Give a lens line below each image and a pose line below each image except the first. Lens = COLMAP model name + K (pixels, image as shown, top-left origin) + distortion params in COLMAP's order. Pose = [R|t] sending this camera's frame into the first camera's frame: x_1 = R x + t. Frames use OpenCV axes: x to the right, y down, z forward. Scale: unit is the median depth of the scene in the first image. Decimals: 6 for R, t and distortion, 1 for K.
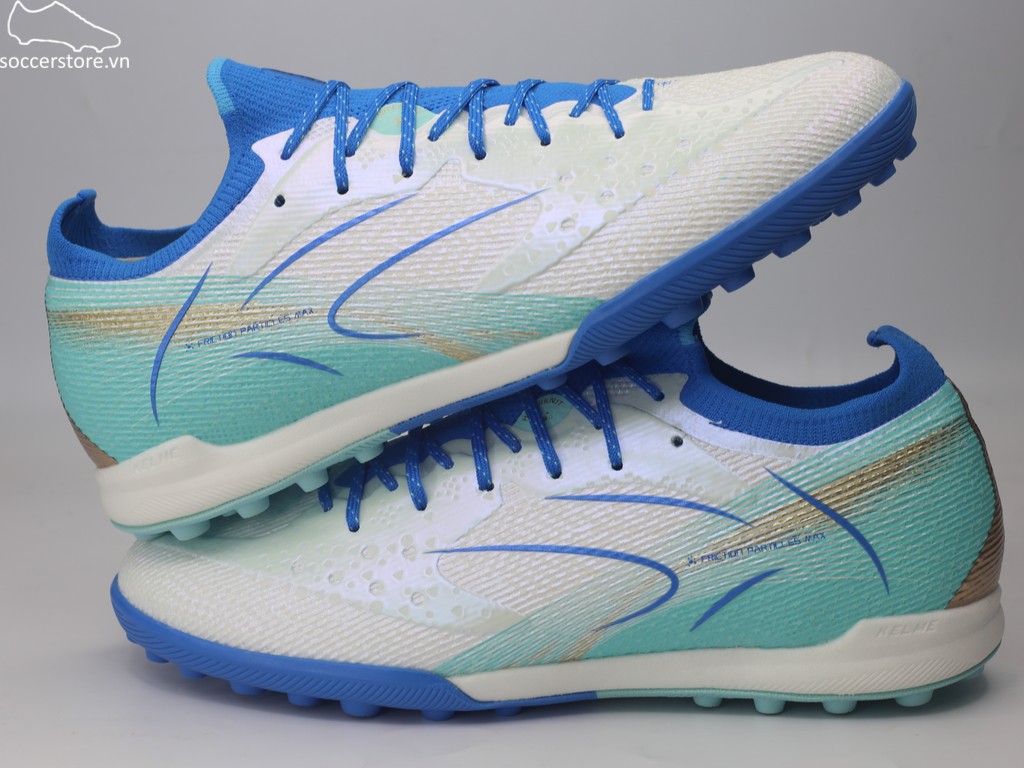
lens RADIAL K [[1931.2, 0, 512.0], [0, 1931.2, 384.0], [0, 0, 1]] dist [-0.120072, -0.232790]
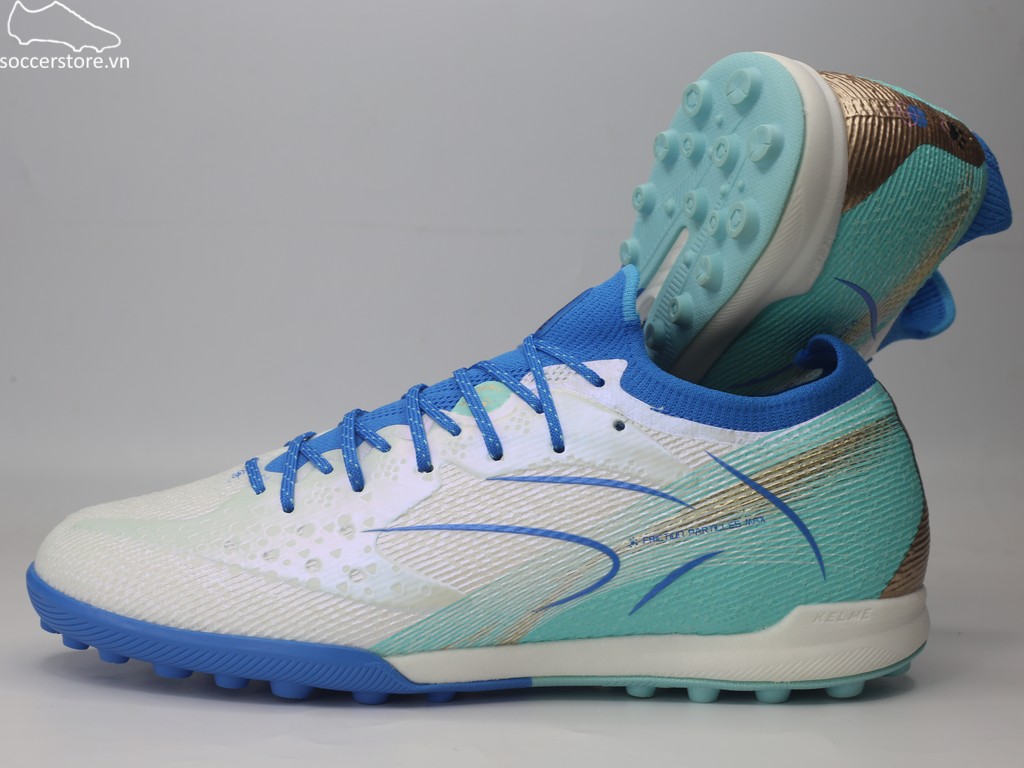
lens RADIAL K [[1931.2, 0, 512.0], [0, 1931.2, 384.0], [0, 0, 1]] dist [-0.120072, -0.232790]
pose [[0.993417, 0.035819, 0.108813, -0.081244], [-0.024550, 0.994359, -0.103191, 0.114482], [-0.111896, 0.099840, 0.988692, 0.006303]]
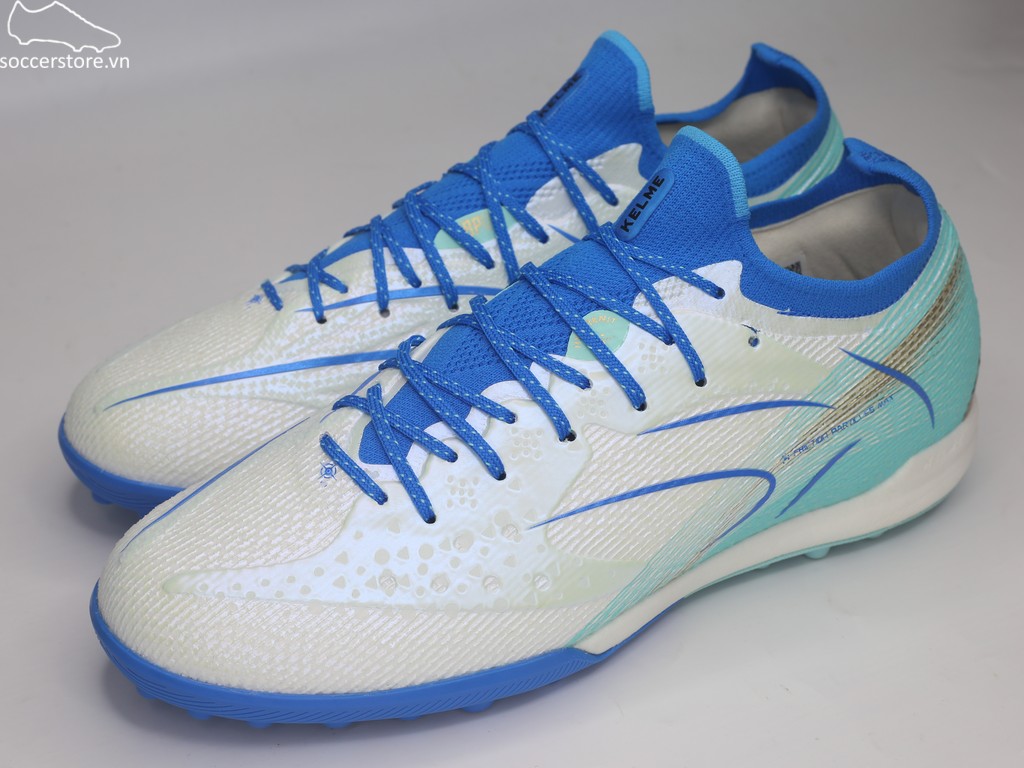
lens RADIAL K [[1931.2, 0, 512.0], [0, 1931.2, 384.0], [0, 0, 1]] dist [-0.120072, -0.232790]
pose [[0.827639, -0.288489, 0.481443, -0.470989], [0.091481, 0.915656, 0.391415, -0.330328], [-0.553755, -0.279907, 0.784224, 0.328213]]
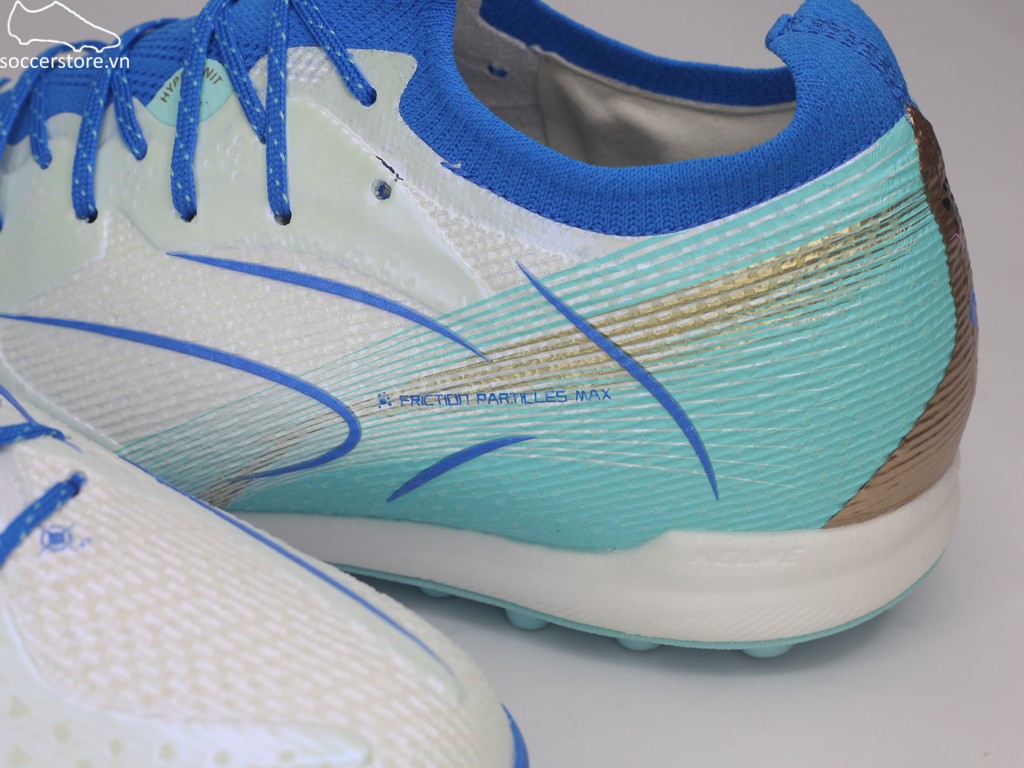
lens RADIAL K [[1931.2, 0, 512.0], [0, 1931.2, 384.0], [0, 0, 1]] dist [-0.120072, -0.232790]
pose [[0.982663, 0.126783, -0.135273, 0.208177], [-0.069758, 0.928855, 0.363815, -0.126581], [0.171775, -0.348072, 0.921596, 0.468953]]
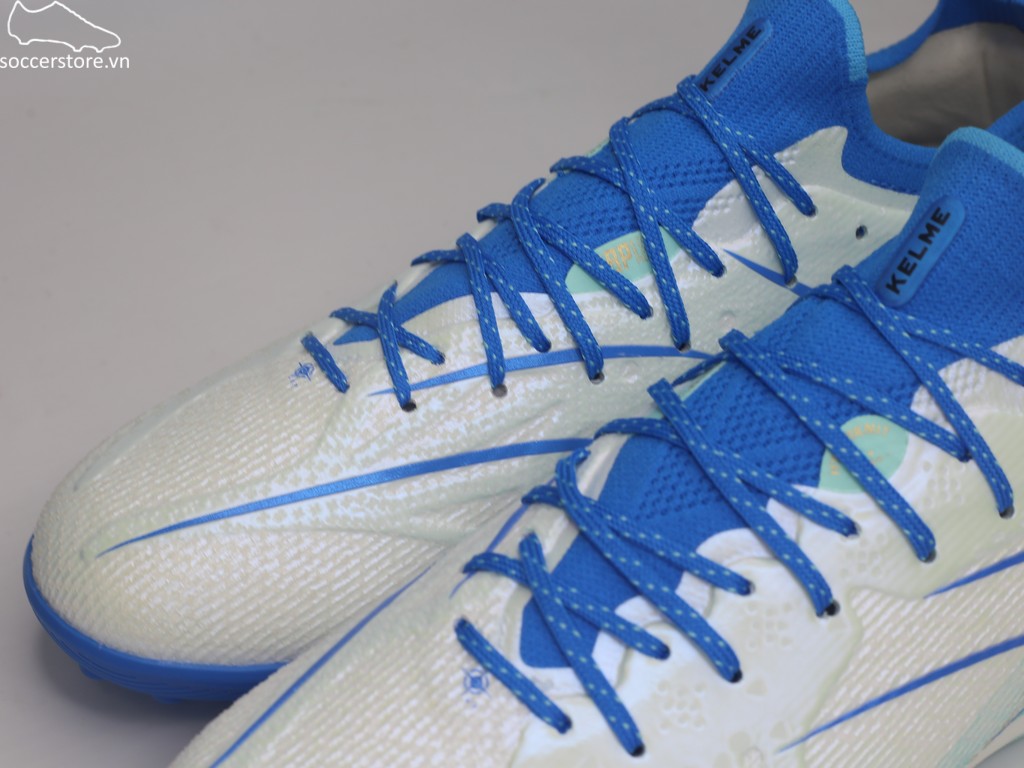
lens RADIAL K [[1931.2, 0, 512.0], [0, 1931.2, 384.0], [0, 0, 1]] dist [-0.120072, -0.232790]
pose [[0.769848, -0.371191, 0.519183, -0.383962], [0.083828, 0.865239, 0.494302, -0.320170], [-0.632698, -0.337016, 0.697219, 0.687072]]
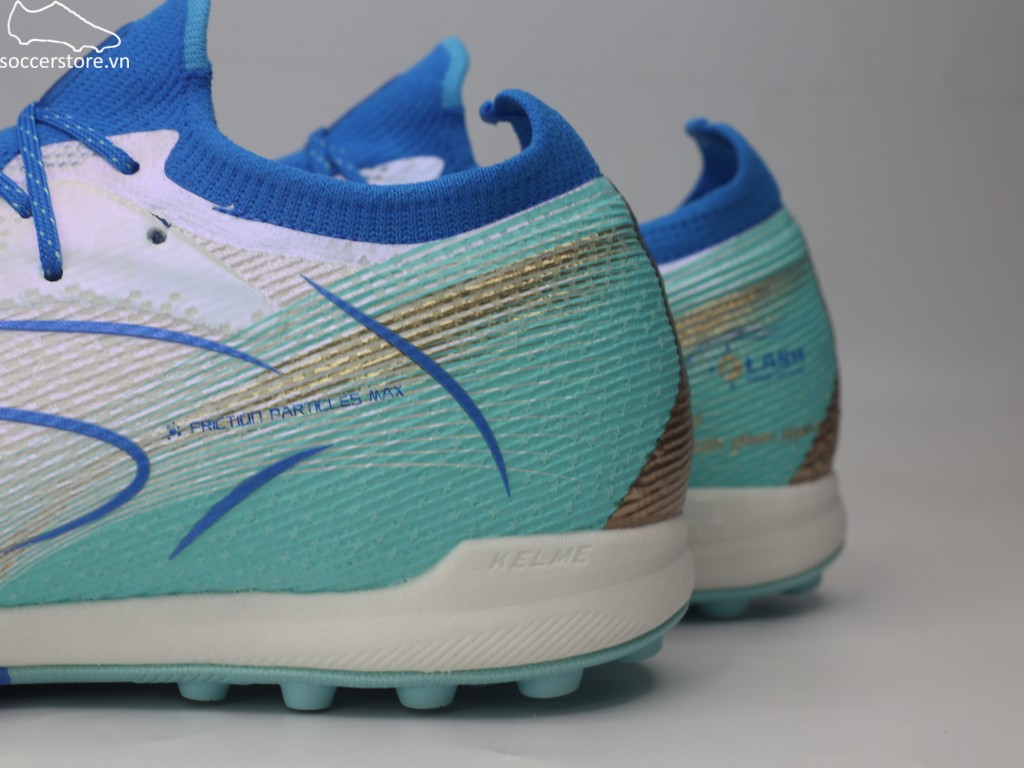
lens RADIAL K [[1931.2, 0, 512.0], [0, 1931.2, 384.0], [0, 0, 1]] dist [-0.120072, -0.232790]
pose [[0.979594, 0.031546, 0.198494, 0.077312], [-0.009880, 0.993969, -0.109212, 0.139063], [-0.200742, 0.105022, 0.973998, 0.413897]]
